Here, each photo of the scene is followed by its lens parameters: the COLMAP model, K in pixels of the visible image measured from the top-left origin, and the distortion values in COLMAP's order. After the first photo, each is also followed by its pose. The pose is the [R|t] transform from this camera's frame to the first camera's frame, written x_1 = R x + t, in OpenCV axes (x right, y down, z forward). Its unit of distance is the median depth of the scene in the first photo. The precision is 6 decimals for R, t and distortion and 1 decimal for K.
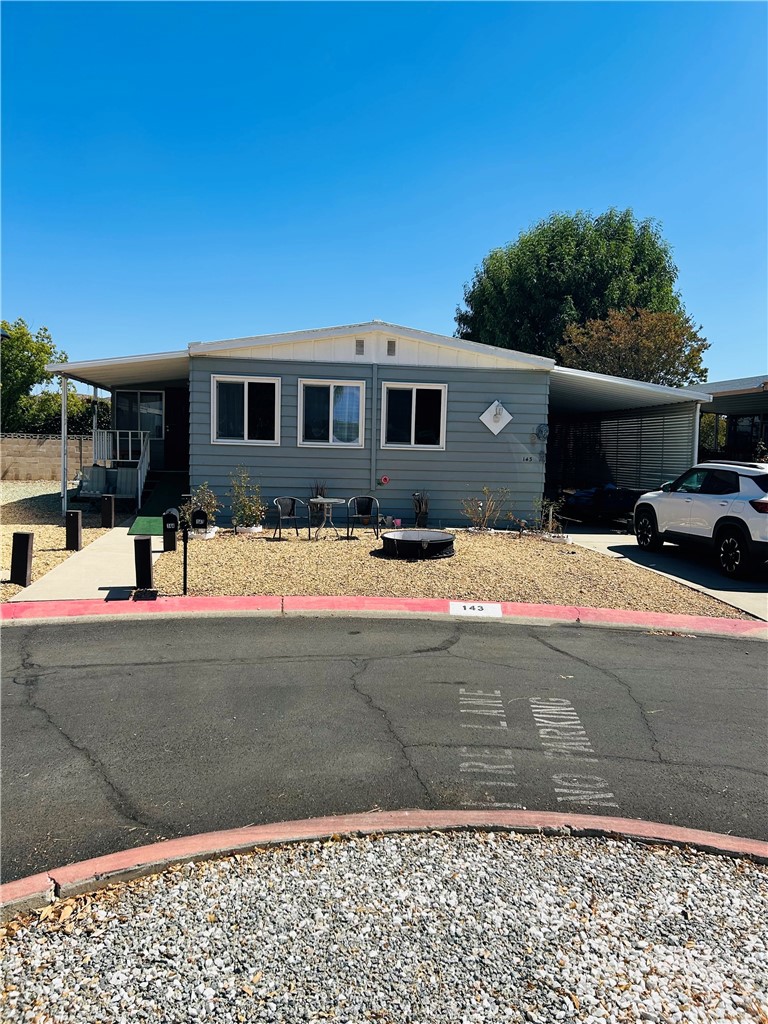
lens RADIAL K [[767.3, 0, 377.4], [0, 767.3, 517.4], [0, 0, 1]] dist [0.049724, -0.036266]
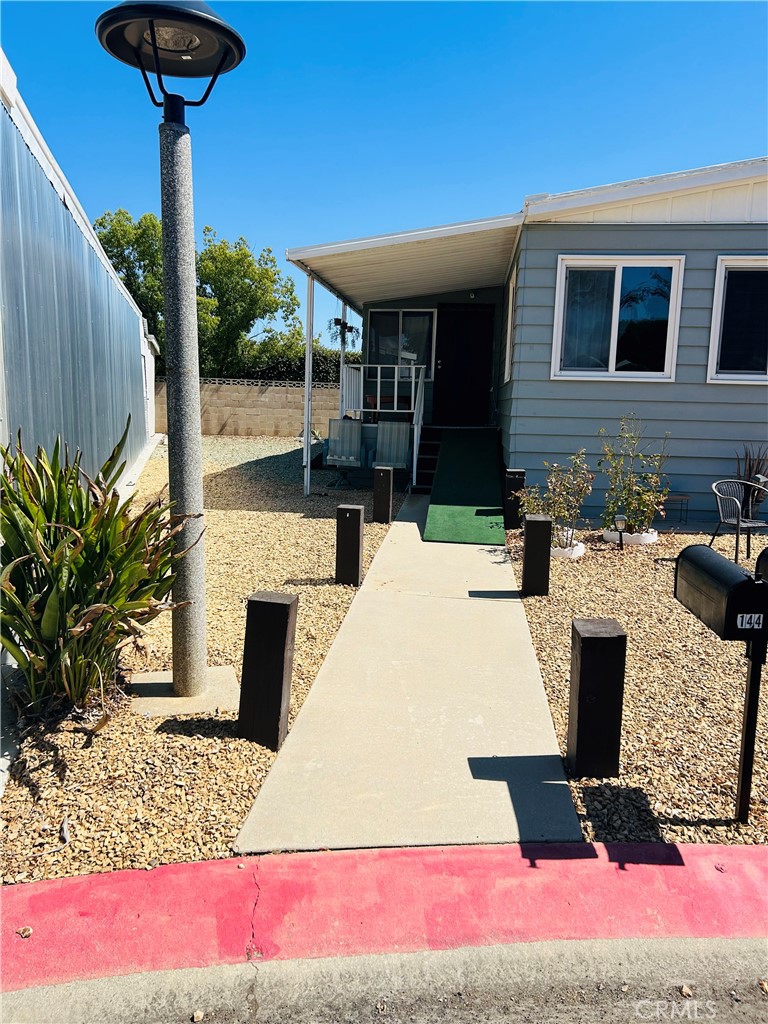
lens RADIAL K [[767.3, 0, 405.1], [0, 767.3, 513.6], [0, 0, 1]] dist [0.049724, -0.036266]
pose [[0.976819, 0.029715, -0.211996, -0.171164], [-0.018220, 0.998266, 0.055975, -0.022226], [0.213292, -0.050815, 0.975666, 0.353174]]
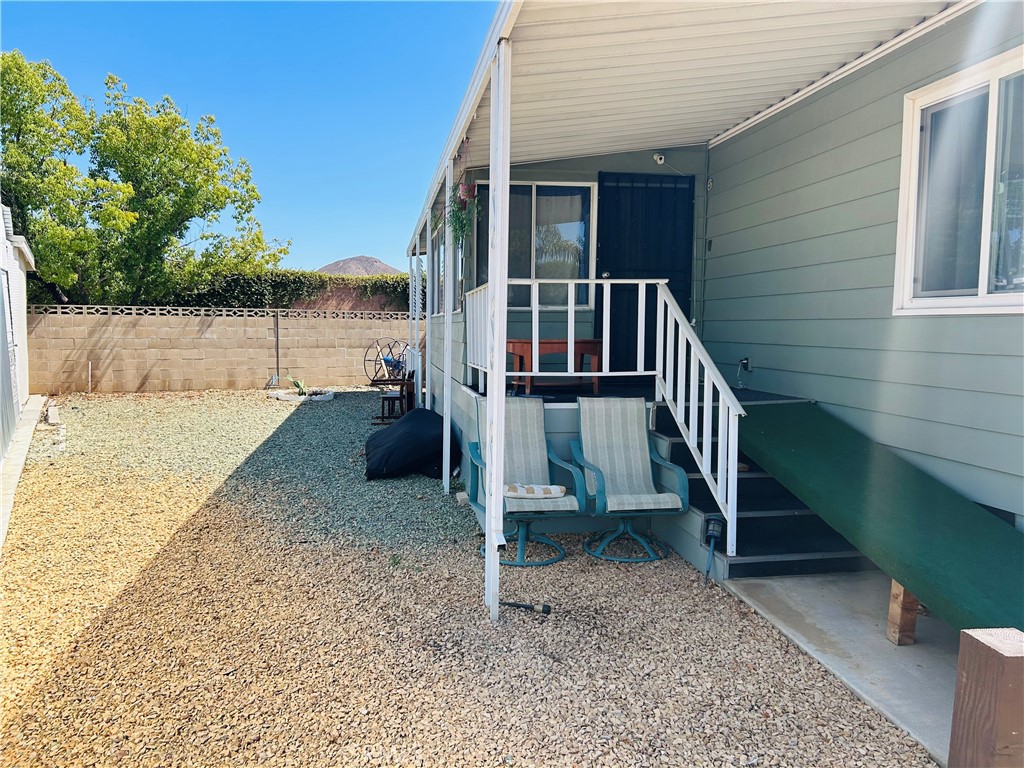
lens RADIAL K [[767.3, 0, 513.0], [0, 767.3, 387.5], [0, 0, 1]] dist [0.049724, -0.036266]
pose [[0.998975, -0.024303, 0.038185, -0.376766], [0.024420, 0.999698, -0.002586, -0.068402], [-0.038111, 0.003516, 0.999267, 0.689690]]
